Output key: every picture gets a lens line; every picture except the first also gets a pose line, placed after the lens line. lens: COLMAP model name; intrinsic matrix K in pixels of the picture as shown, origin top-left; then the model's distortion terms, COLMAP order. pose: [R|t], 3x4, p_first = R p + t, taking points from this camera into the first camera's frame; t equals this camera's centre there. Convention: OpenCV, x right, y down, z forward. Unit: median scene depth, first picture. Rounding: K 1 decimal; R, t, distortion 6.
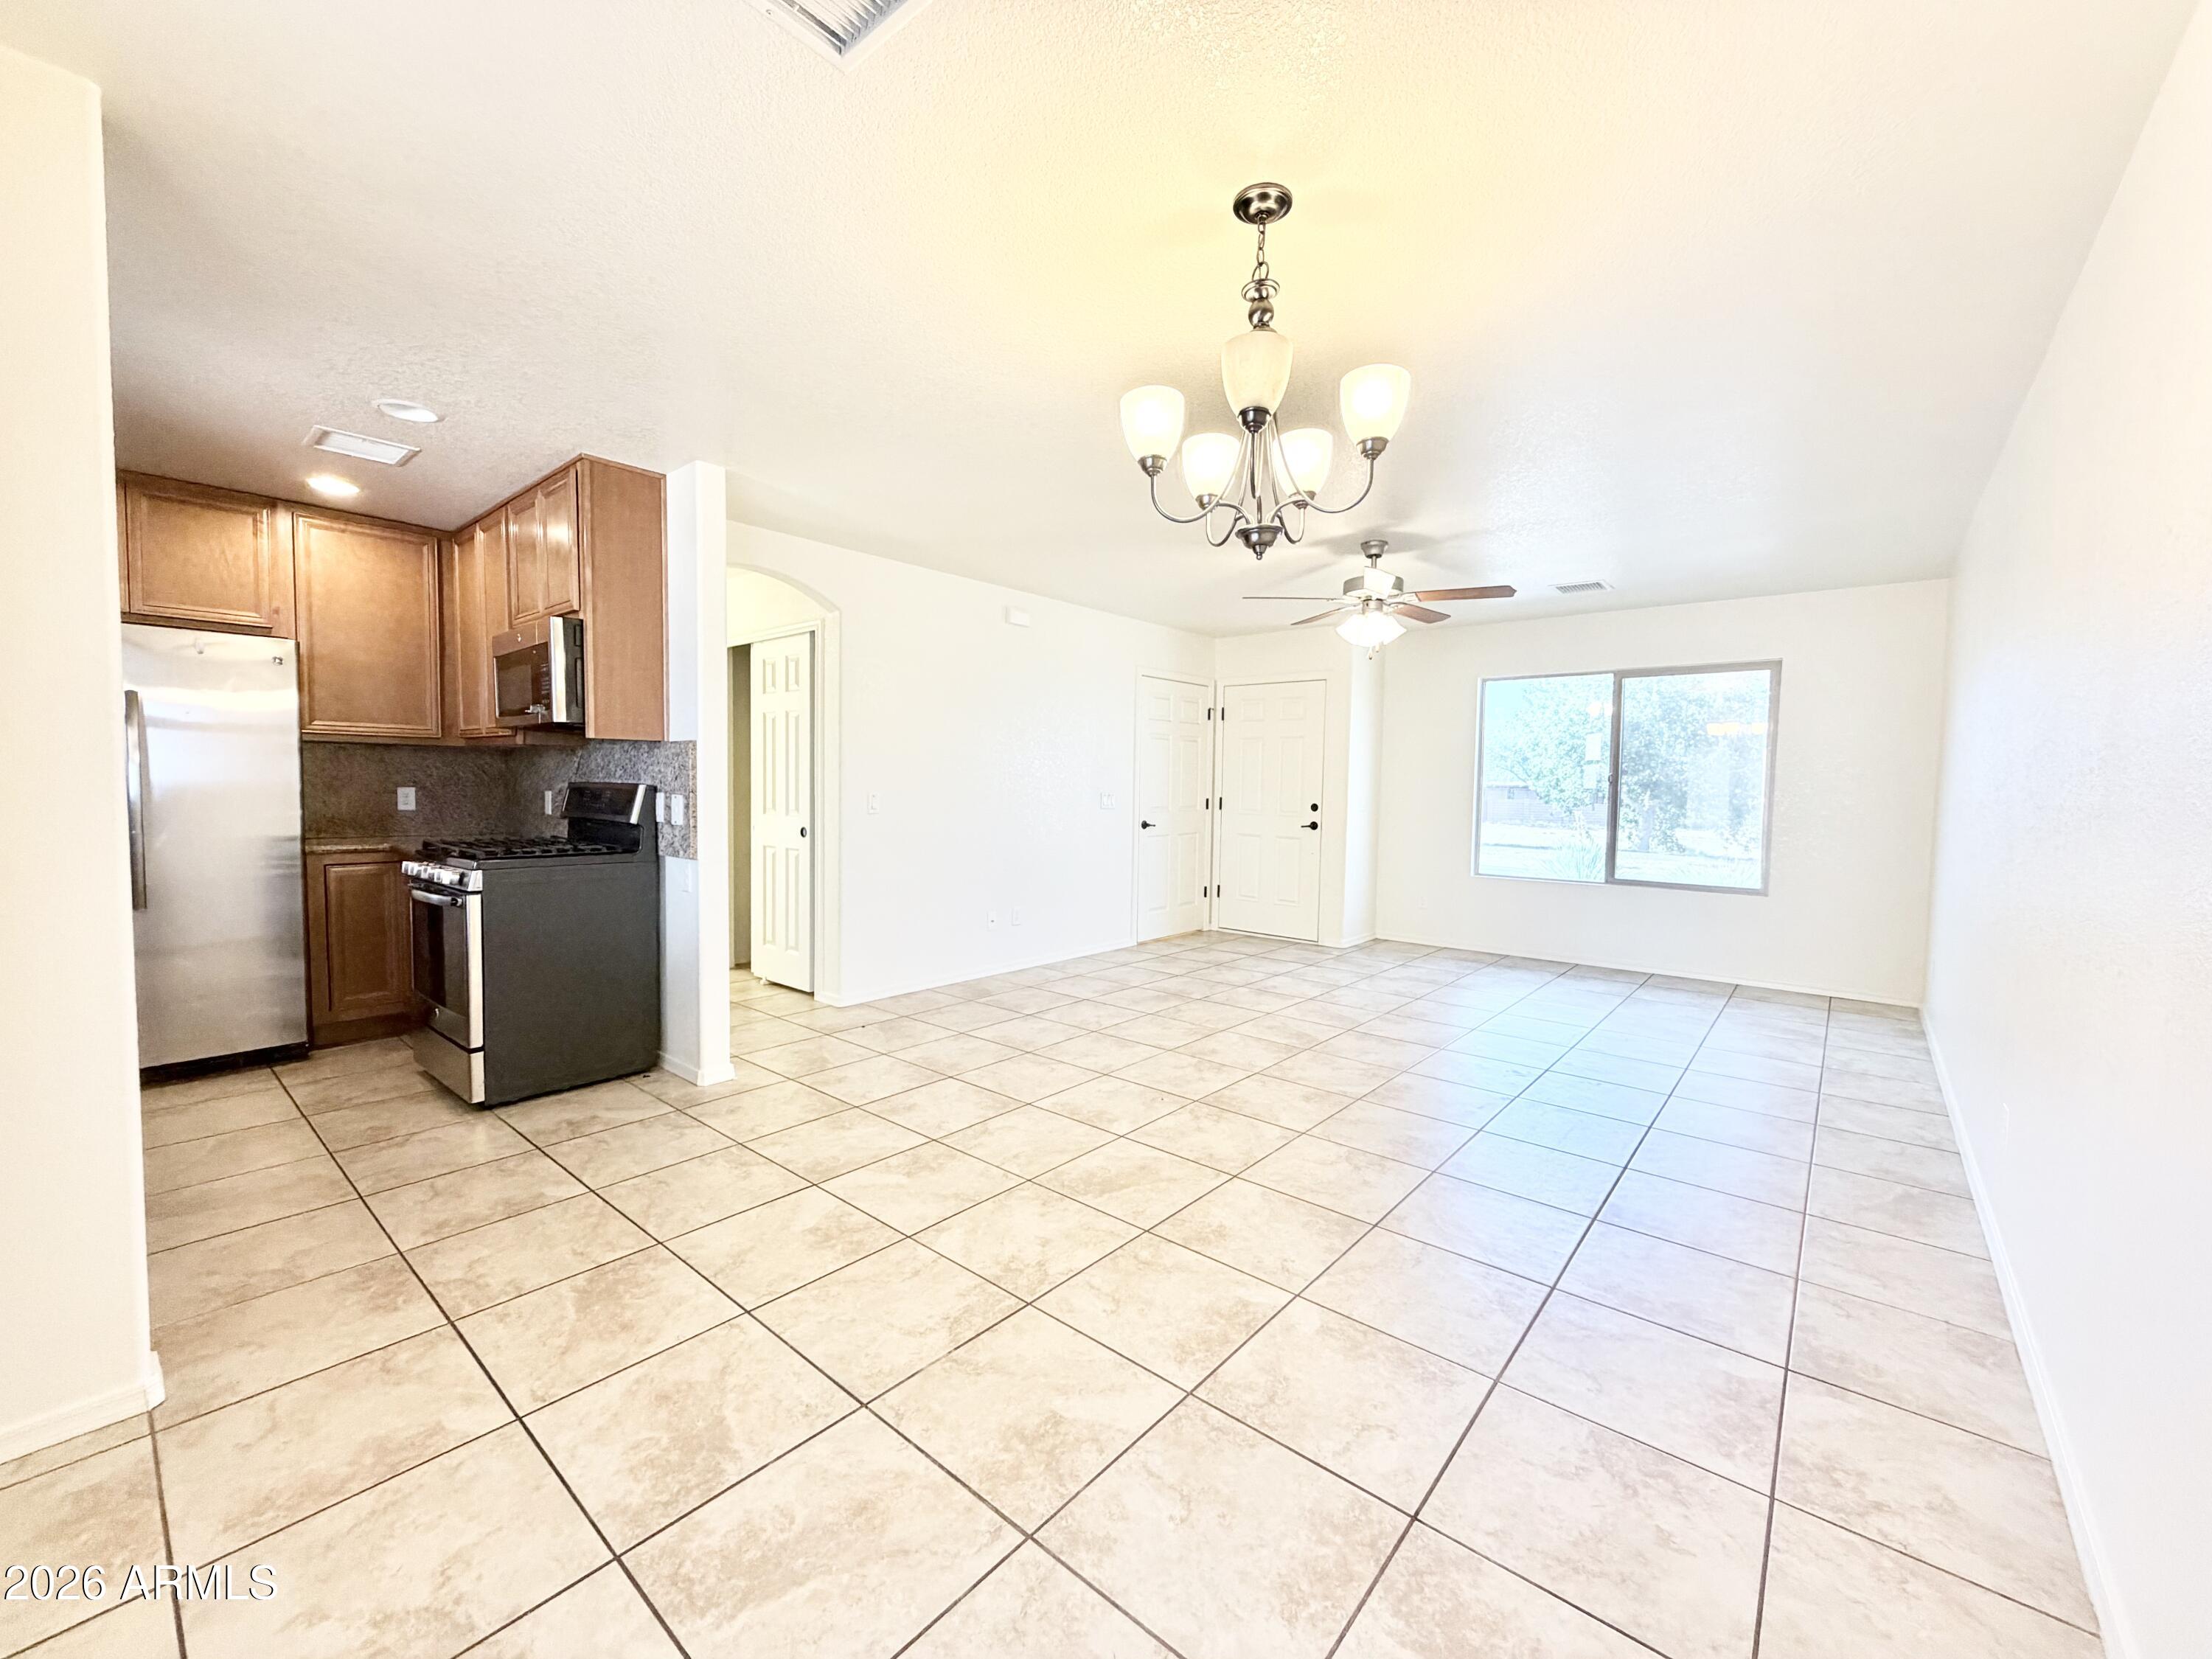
lens RADIAL K [[884.7, 0, 1102.4], [0, 884.7, 826.0], [0, 0, 1]] dist [-0.000433, -0.000356]
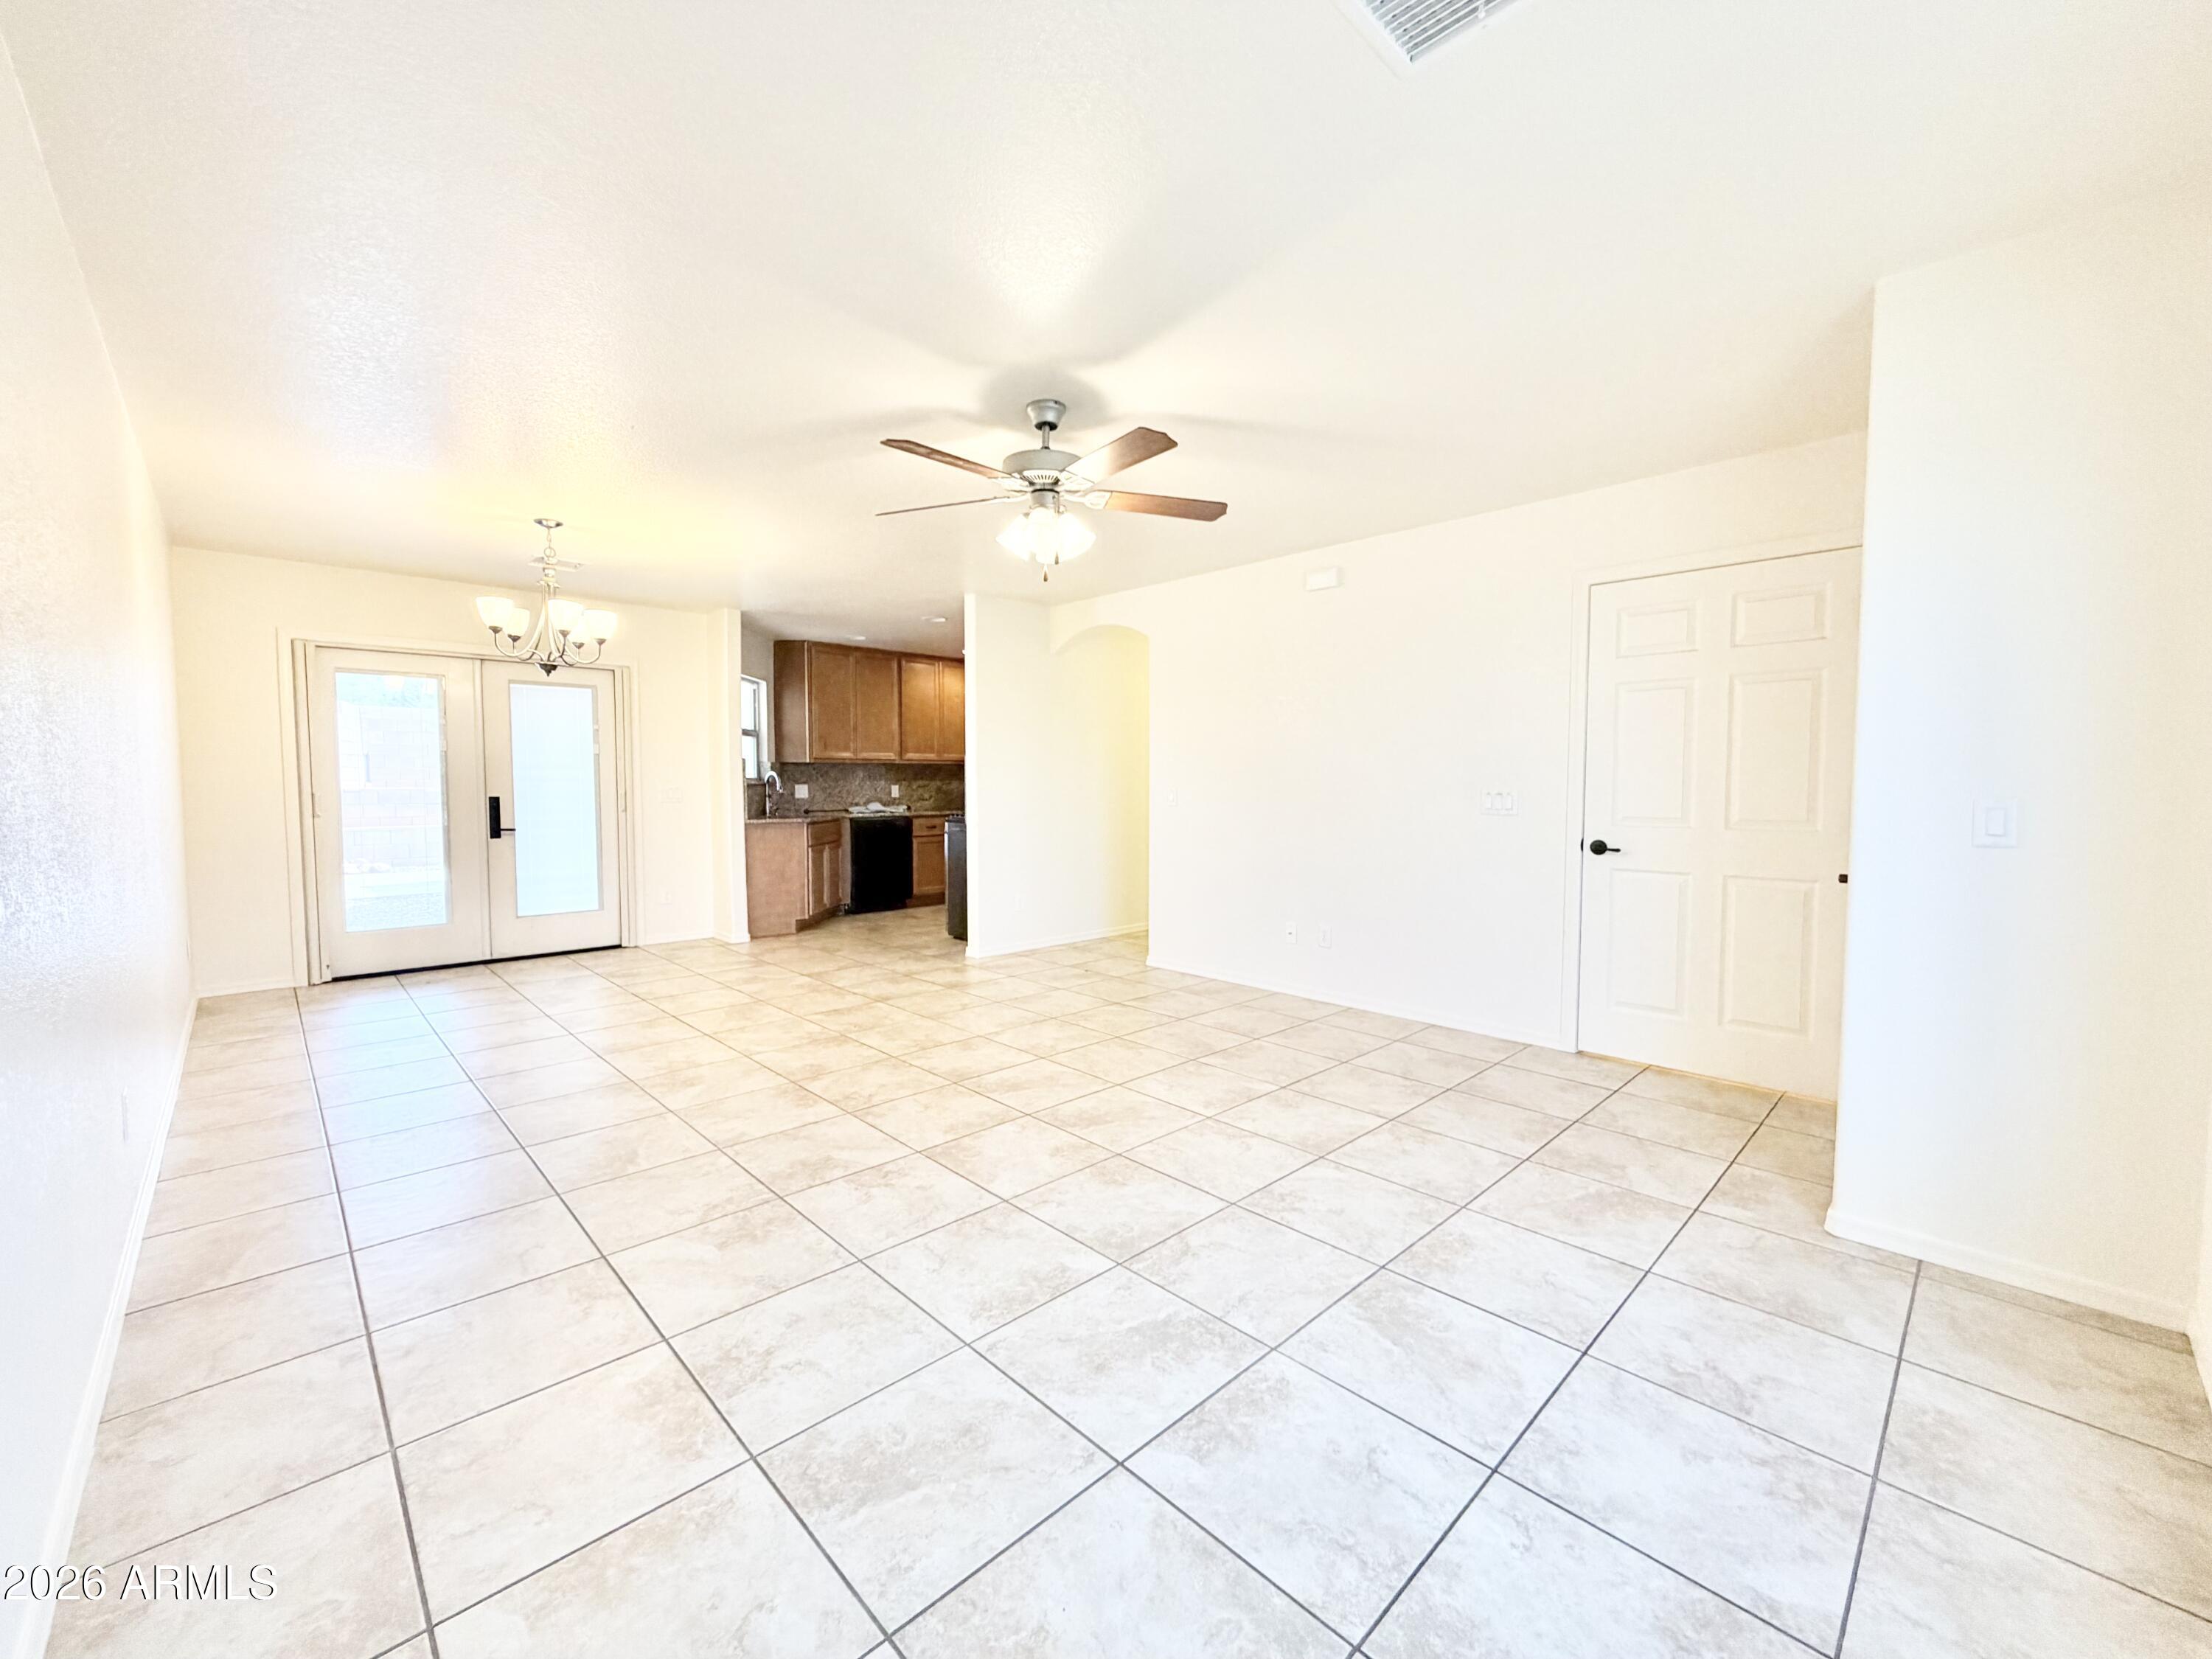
lens RADIAL K [[884.7, 0, 1094.0], [0, 884.7, 831.6], [0, 0, 1]] dist [-0.000433, -0.000356]
pose [[-0.106432, 0.039524, -0.993534, 1.118125], [-0.050953, 0.997680, 0.045147, -0.035148], [0.993014, 0.055428, -0.104172, 1.283631]]
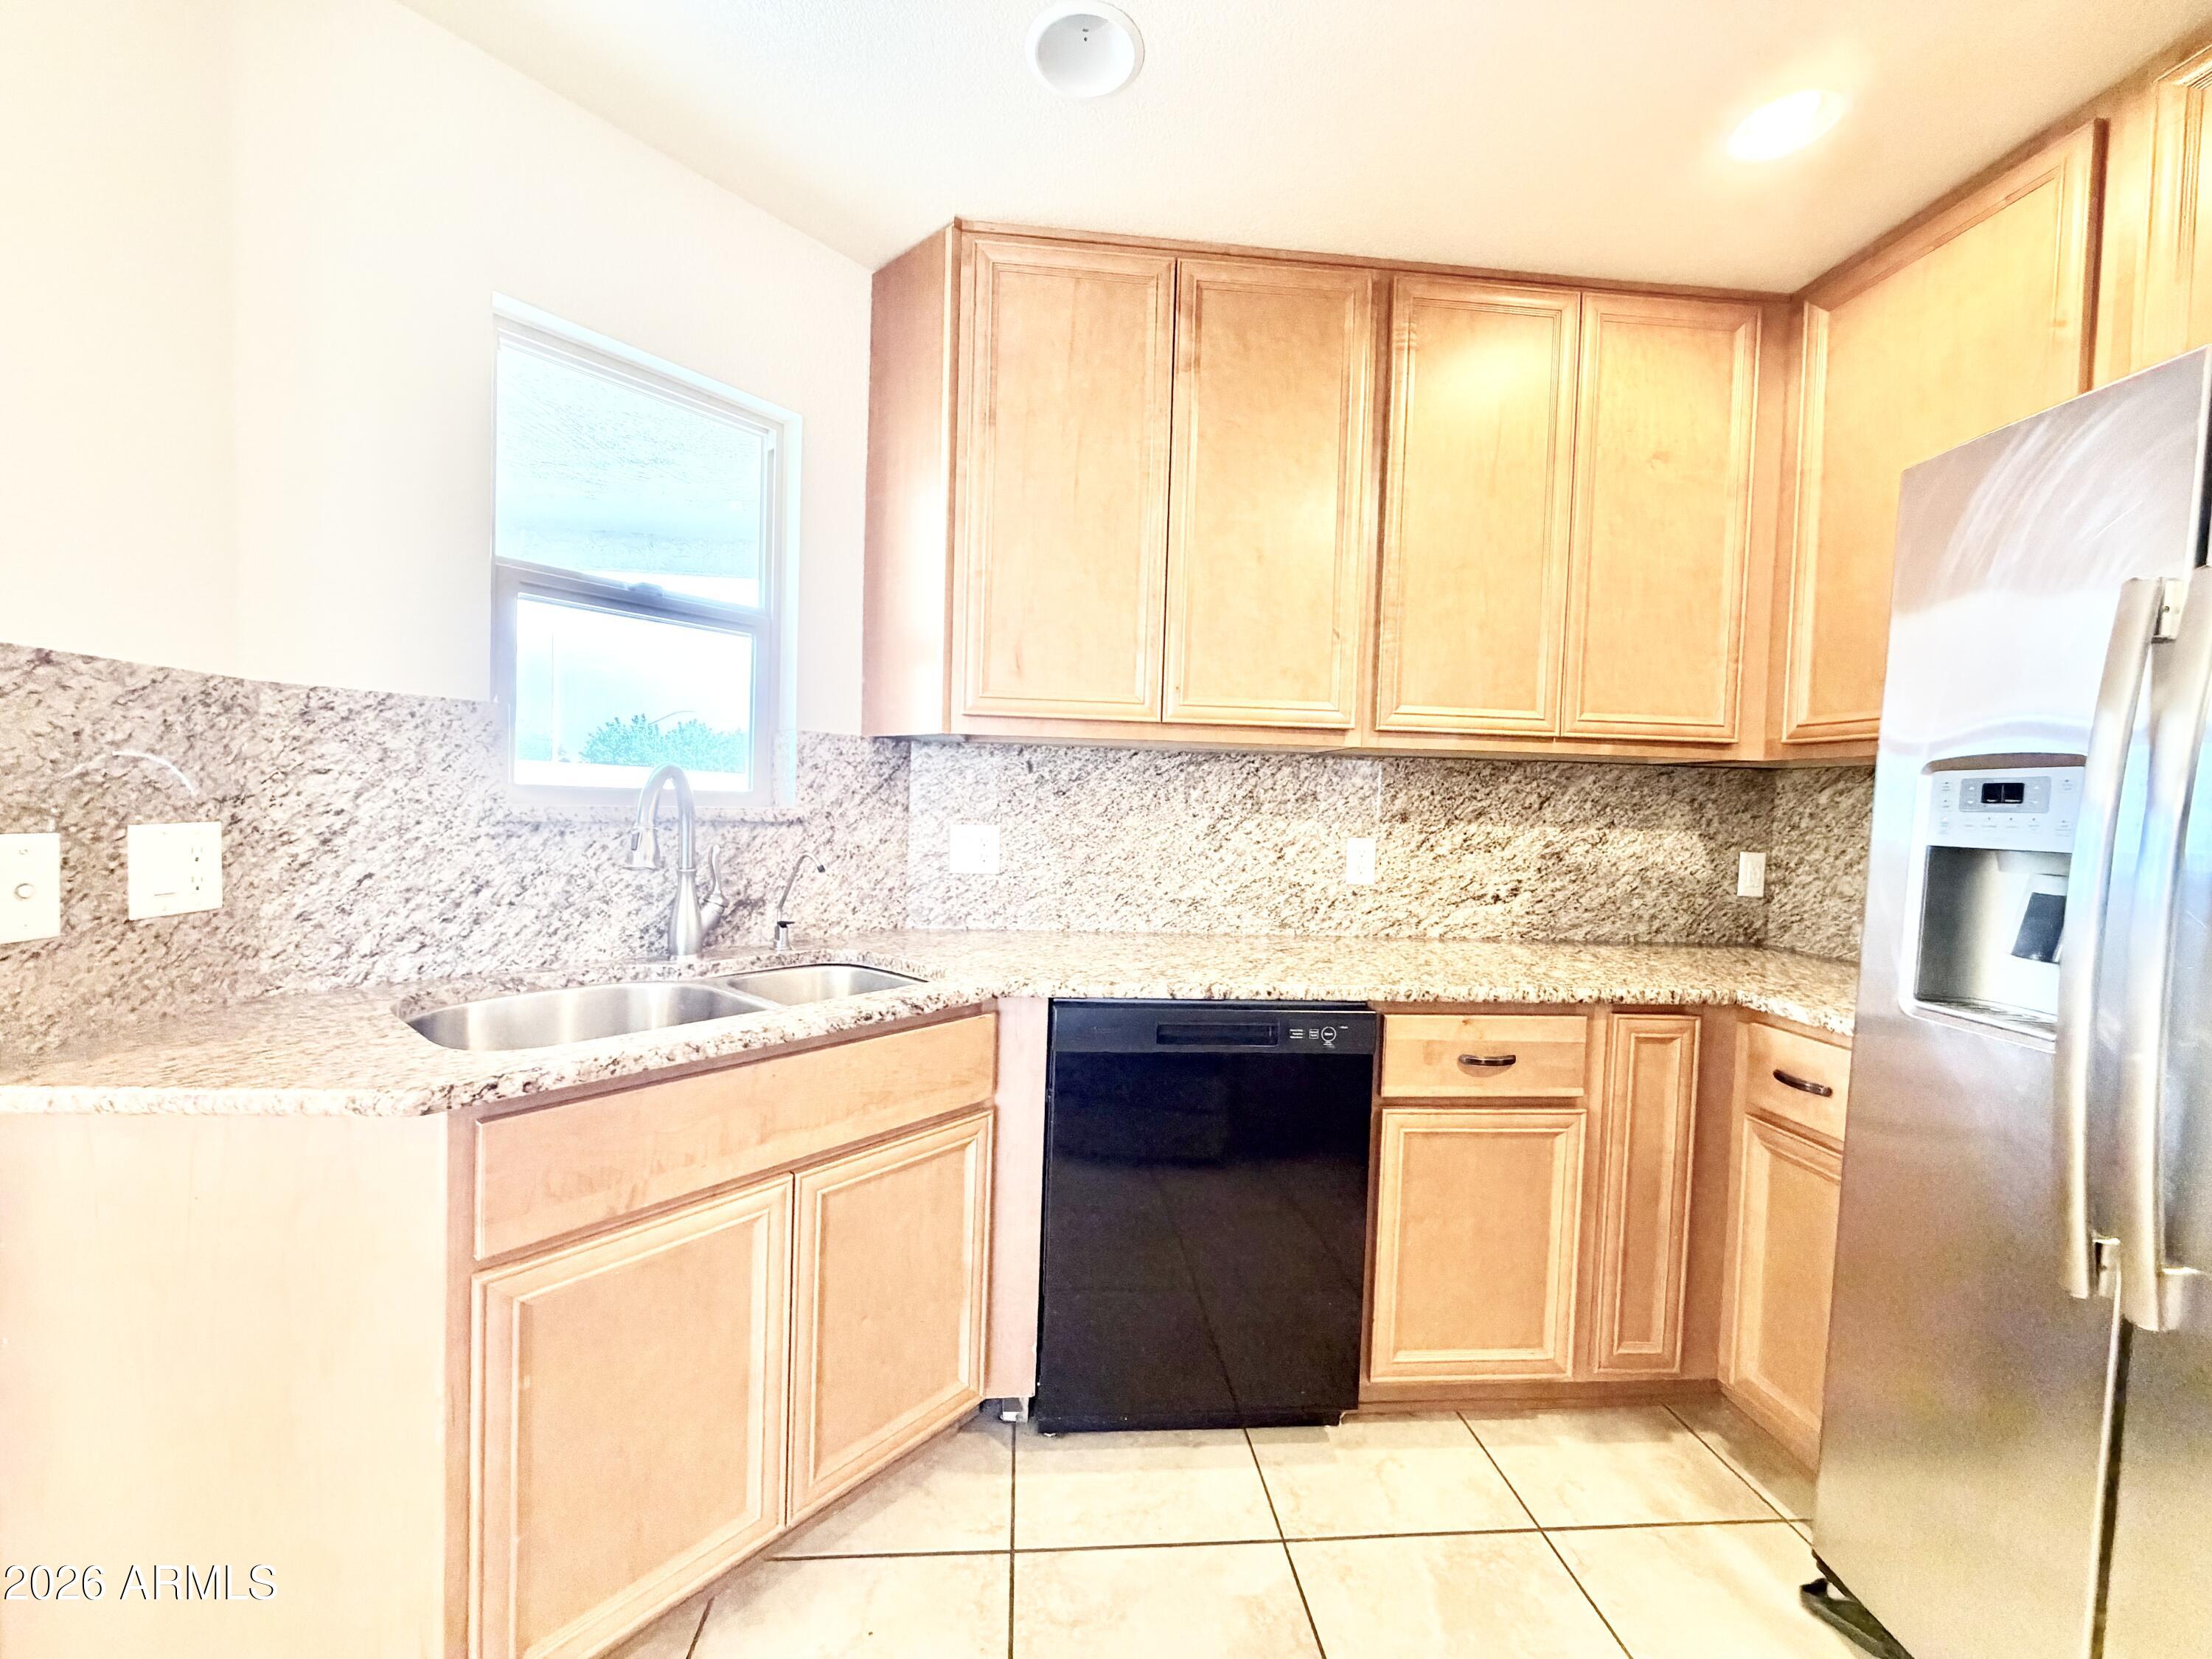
lens RADIAL K [[884.7, 0, 1096.7], [0, 884.7, 826.4], [0, 0, 1]] dist [-0.000433, -0.000356]
pose [[-0.706155, -0.016692, -0.707861, -0.553971], [-0.077007, 0.995602, 0.053345, -0.049988], [0.703857, 0.092180, -0.704335, 0.820272]]
